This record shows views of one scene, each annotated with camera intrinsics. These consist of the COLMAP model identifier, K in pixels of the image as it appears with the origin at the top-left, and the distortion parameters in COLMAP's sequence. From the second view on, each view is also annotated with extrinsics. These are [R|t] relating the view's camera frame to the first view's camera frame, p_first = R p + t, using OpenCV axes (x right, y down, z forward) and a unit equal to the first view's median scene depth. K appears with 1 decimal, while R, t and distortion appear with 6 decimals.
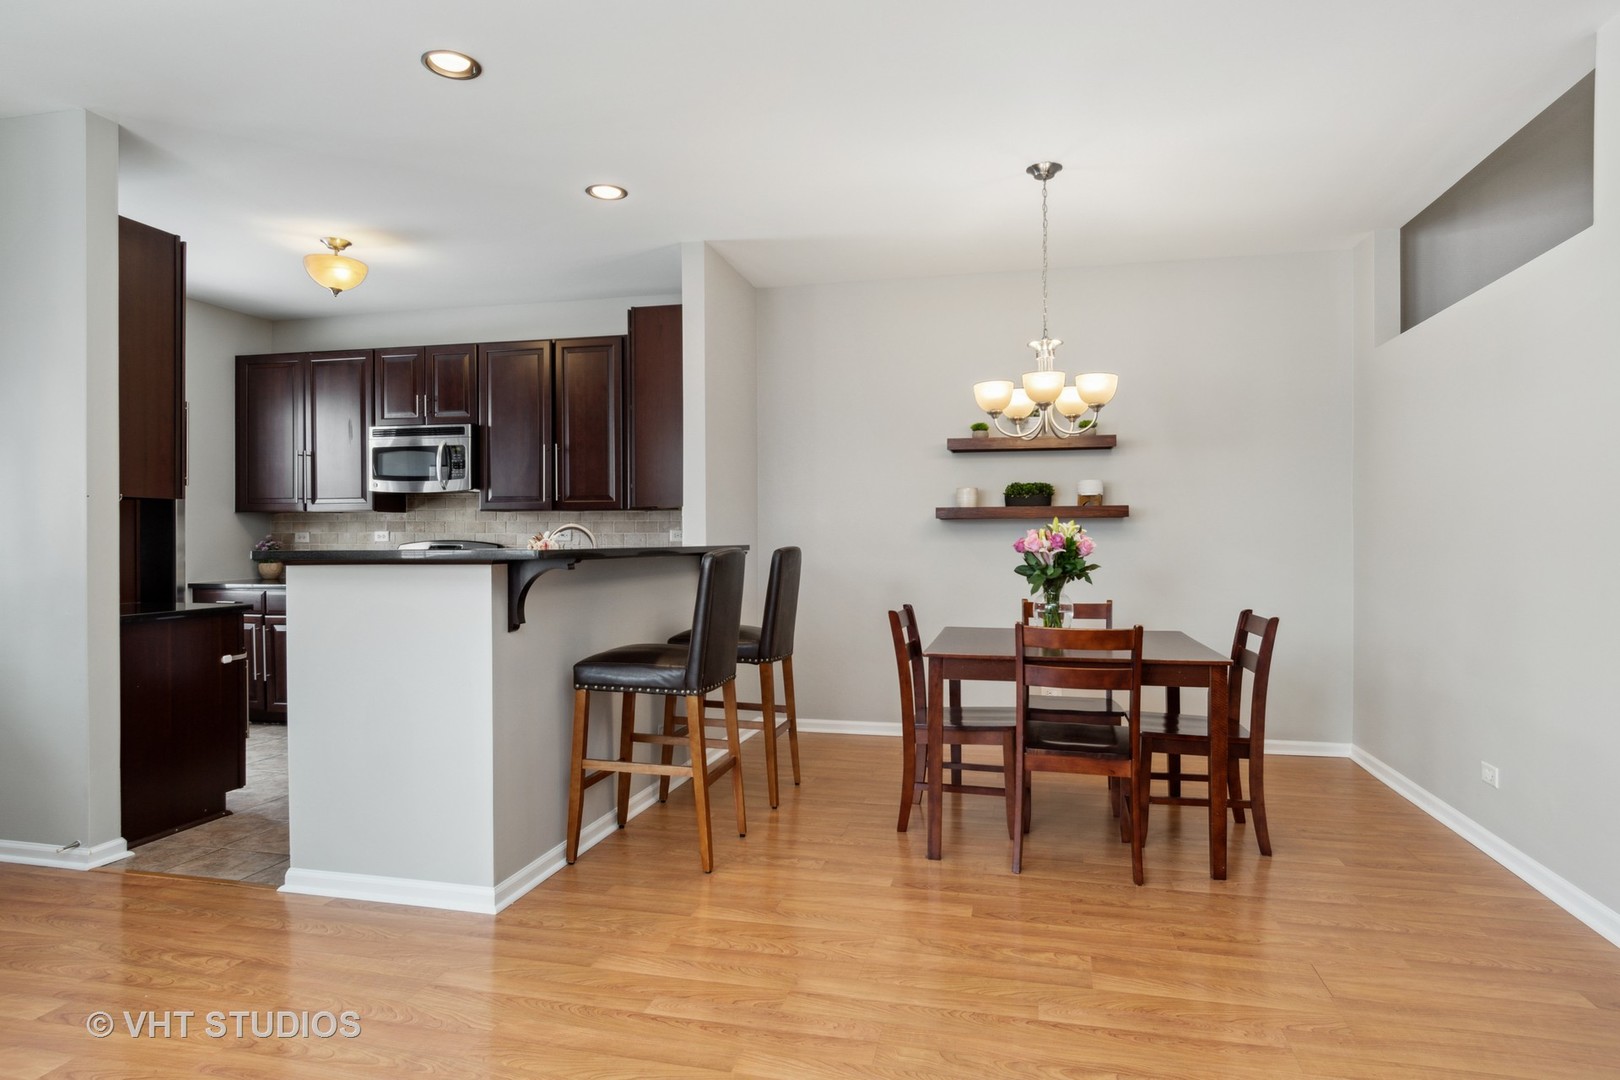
lens RADIAL K [[897.6, 0, 800.9], [0, 897.6, 544.0], [0, 0, 1]] dist [0.004627, -0.002457]
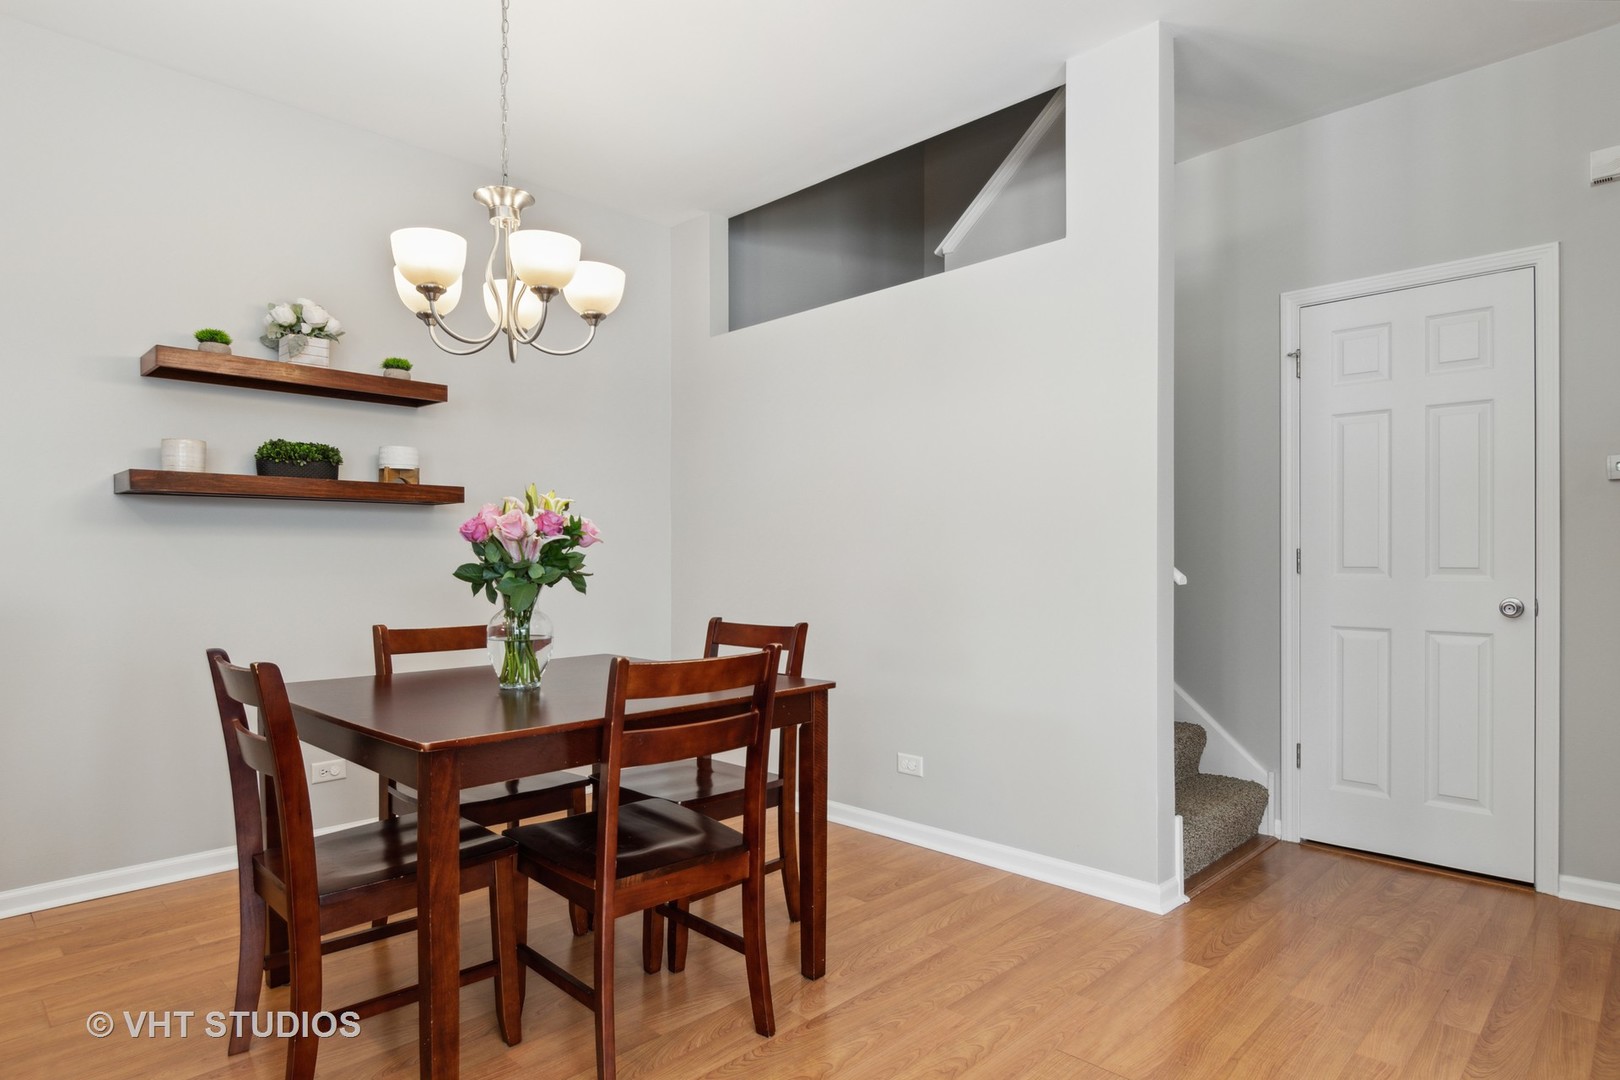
lens RADIAL K [[897.6, 0, 811.9], [0, 897.6, 554.7], [0, 0, 1]] dist [0.004627, -0.002457]
pose [[0.498201, 0.005003, 0.867047, -0.140775], [0.007950, 0.999915, -0.010338, 0.024616], [-0.867025, 0.012043, 0.498119, 0.494141]]
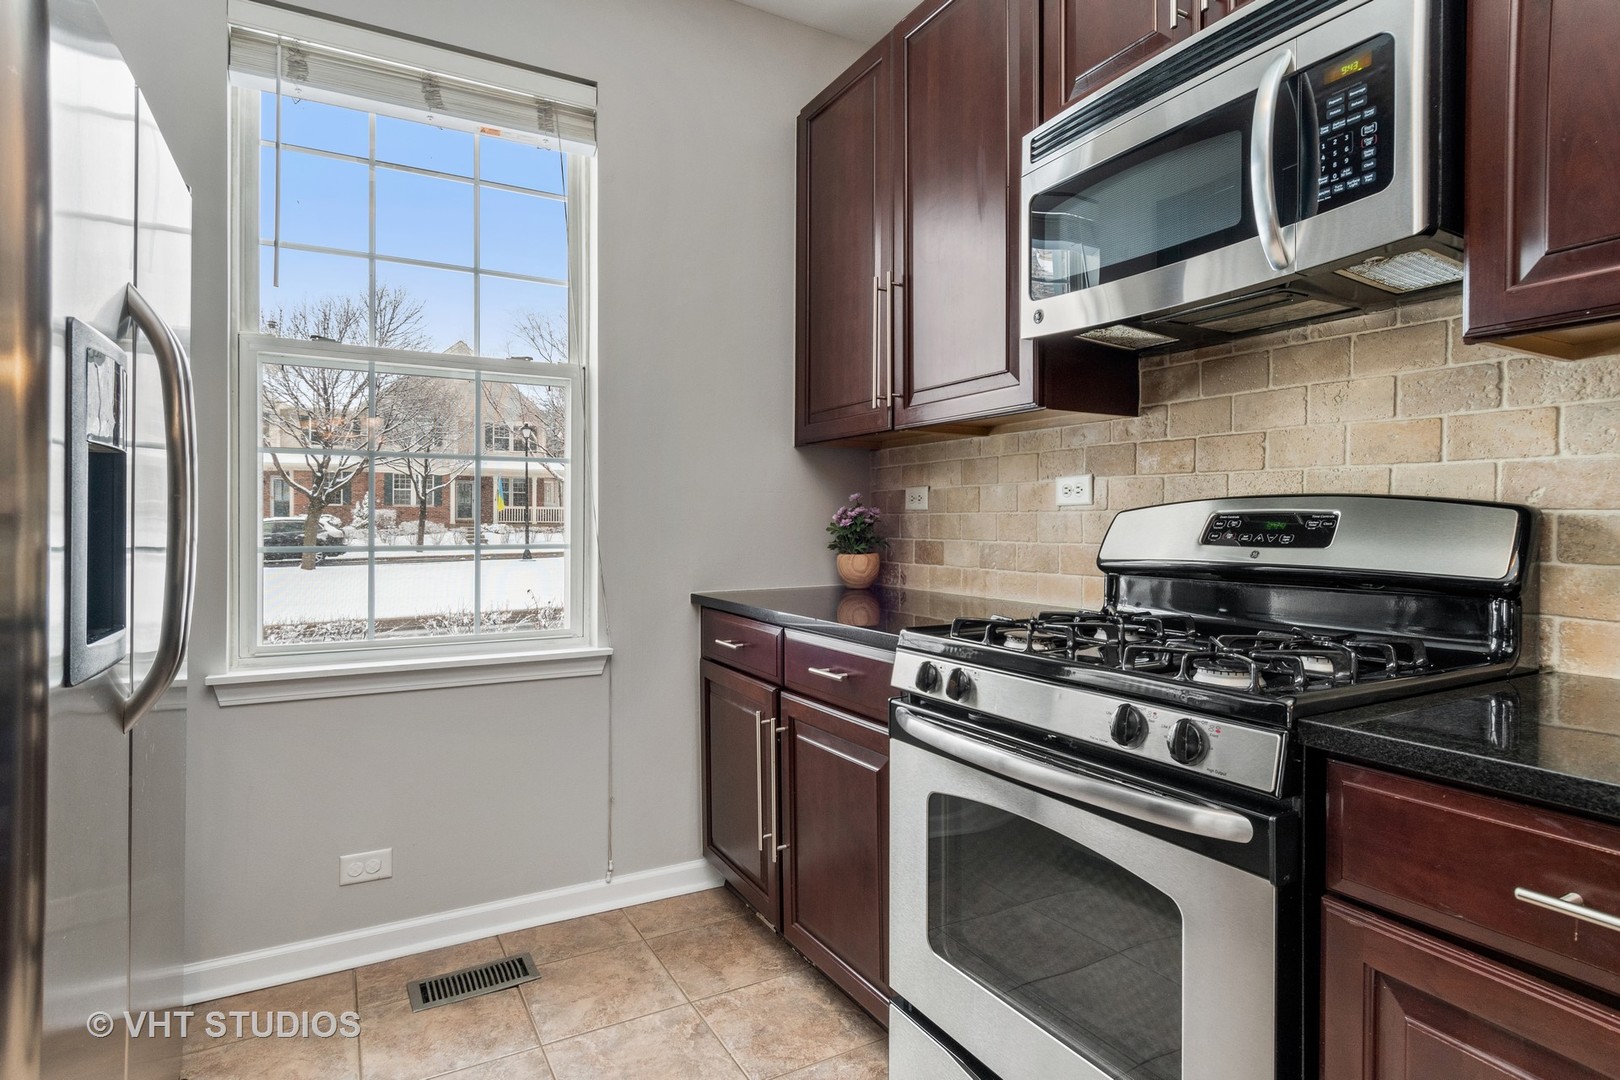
lens RADIAL K [[836.6, 0, 818.3], [0, 836.6, 531.5], [0, 0, 1]] dist [0.000140, -0.004901]
pose [[0.695947, 0.012854, -0.717978, -0.465826], [-0.011693, 0.999910, 0.006568, 0.011556], [0.717998, 0.003824, 0.696034, 1.088737]]
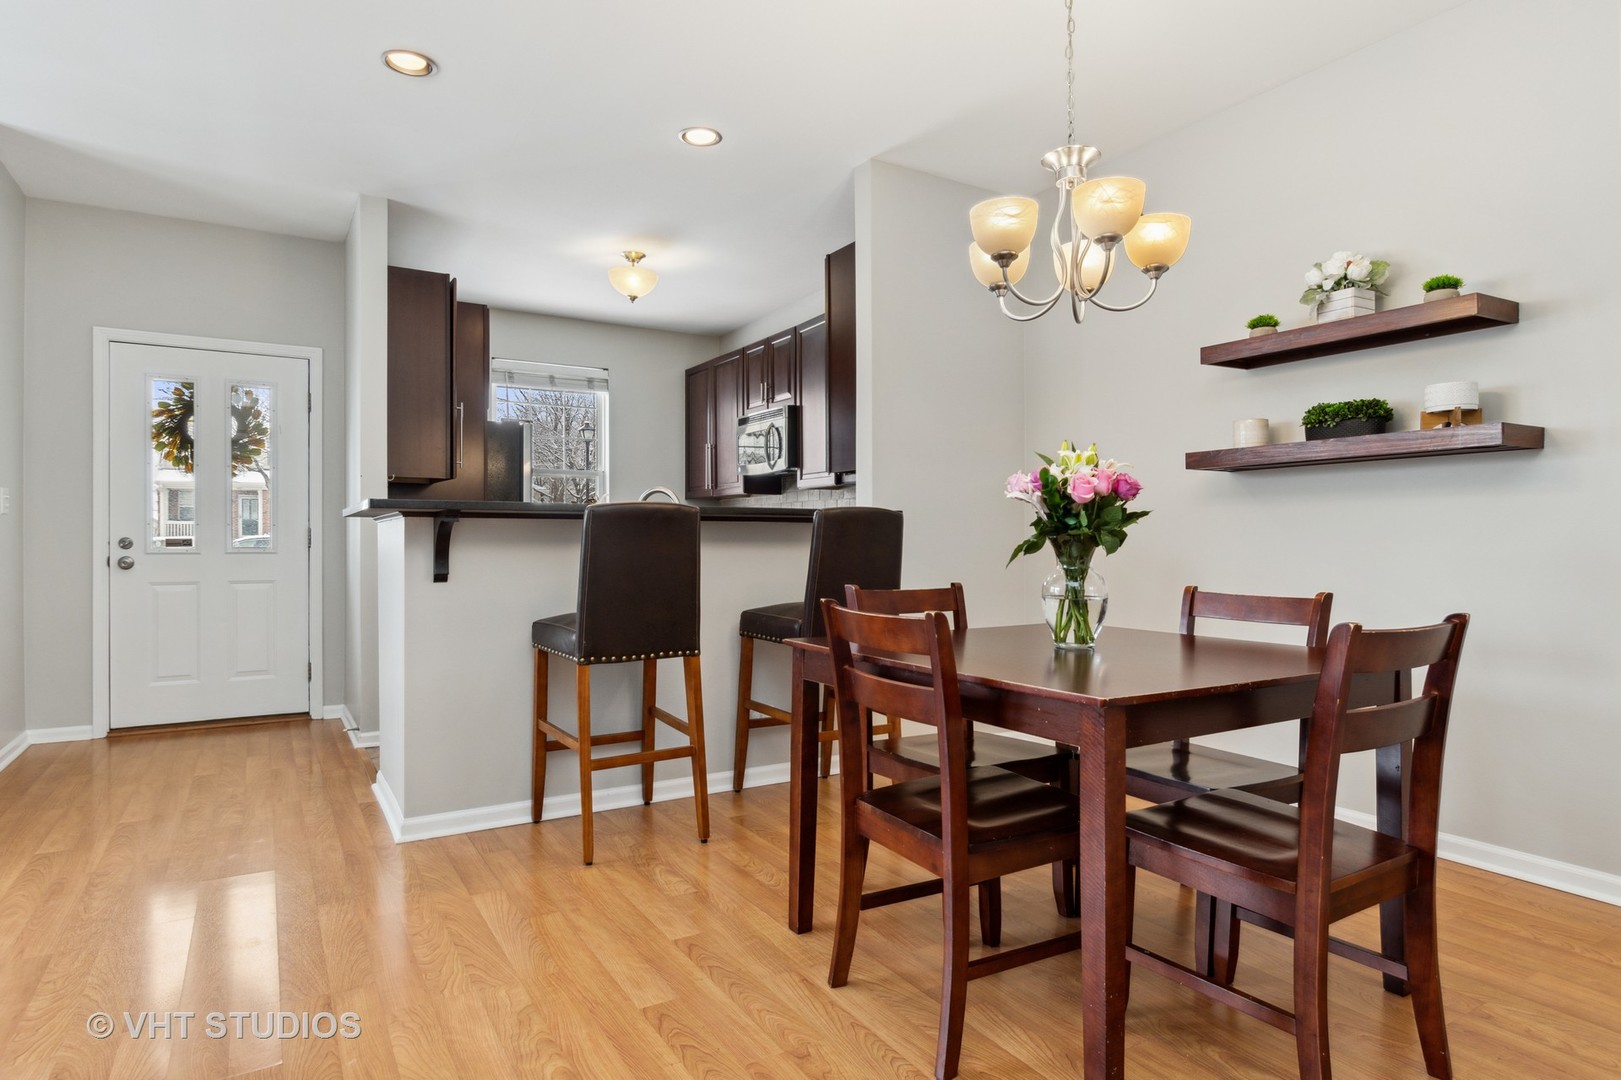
lens RADIAL K [[898.1, 0, 821.0], [0, 898.1, 538.3], [0, 0, 1]] dist [0.004627, -0.002457]
pose [[0.707367, 0.000376, -0.706846, 0.554360], [-0.006670, 0.999959, -0.006144, 0.037279], [0.706815, 0.009061, 0.707341, 0.426422]]
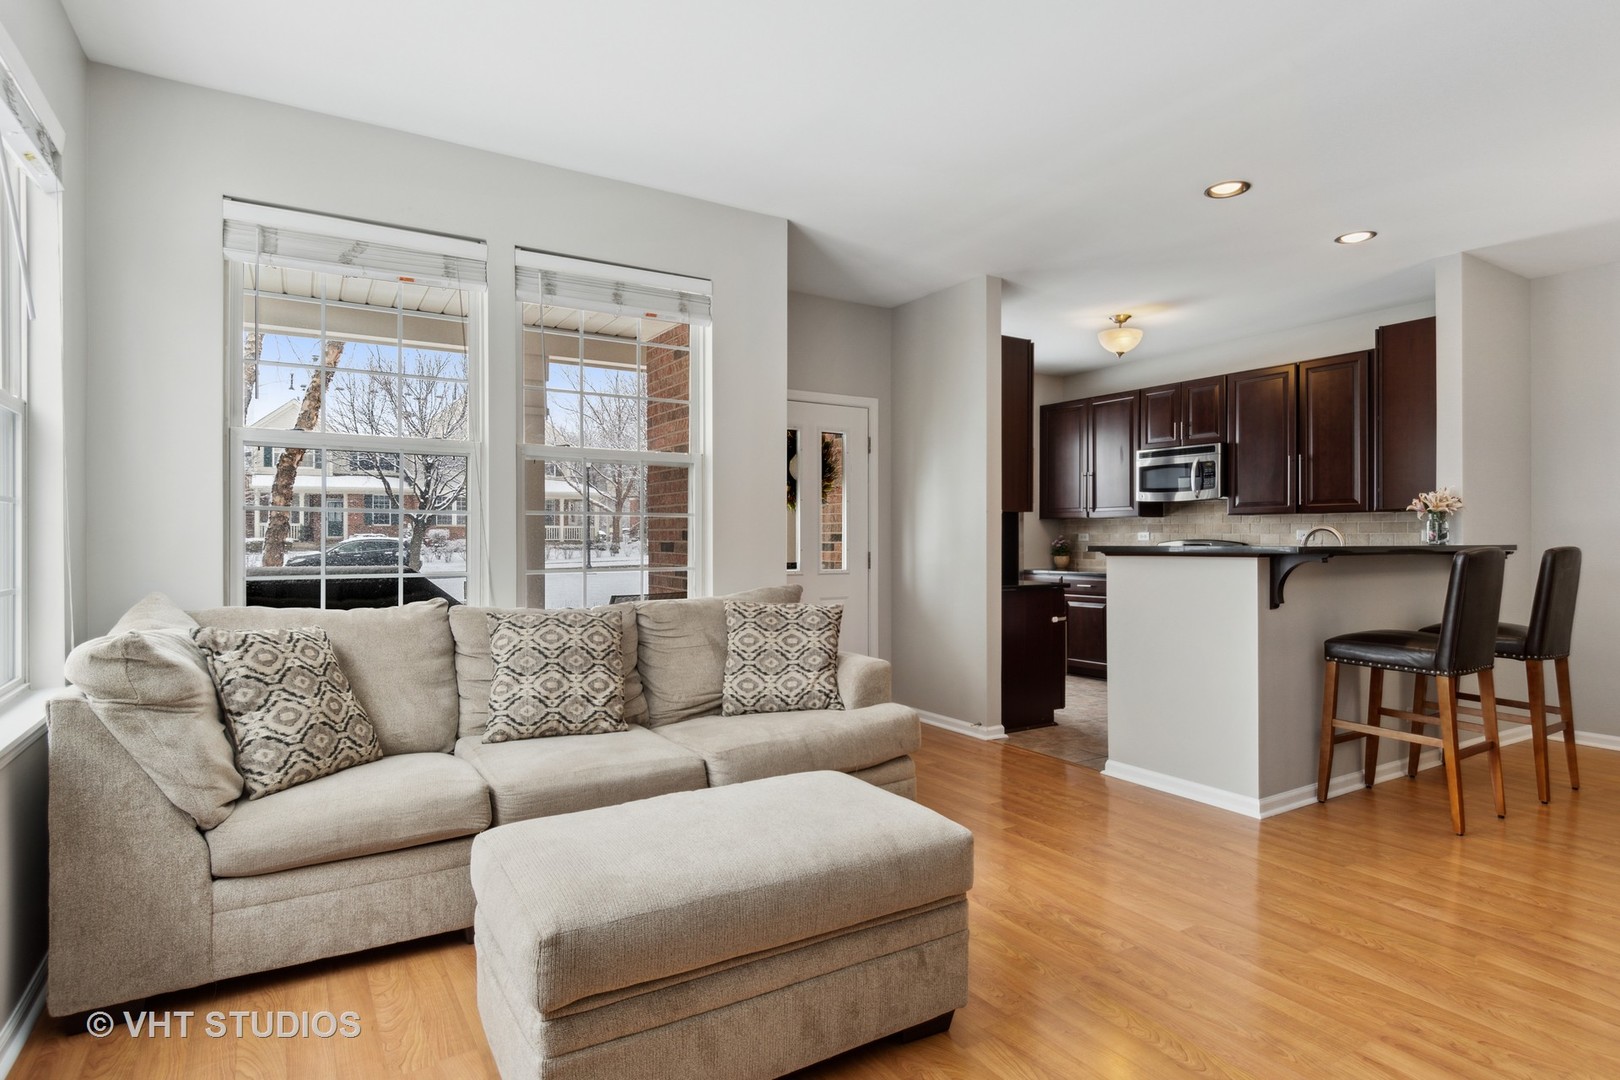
lens RADIAL K [[836.6, 0, 820.9], [0, 836.6, 540.3], [0, 0, 1]] dist [0.000140, -0.004901]
pose [[0.718470, 0.003461, -0.695549, 0.038050], [-0.006109, 0.999980, -0.001335, 0.002298], [0.695531, 0.005208, 0.718477, -0.248254]]
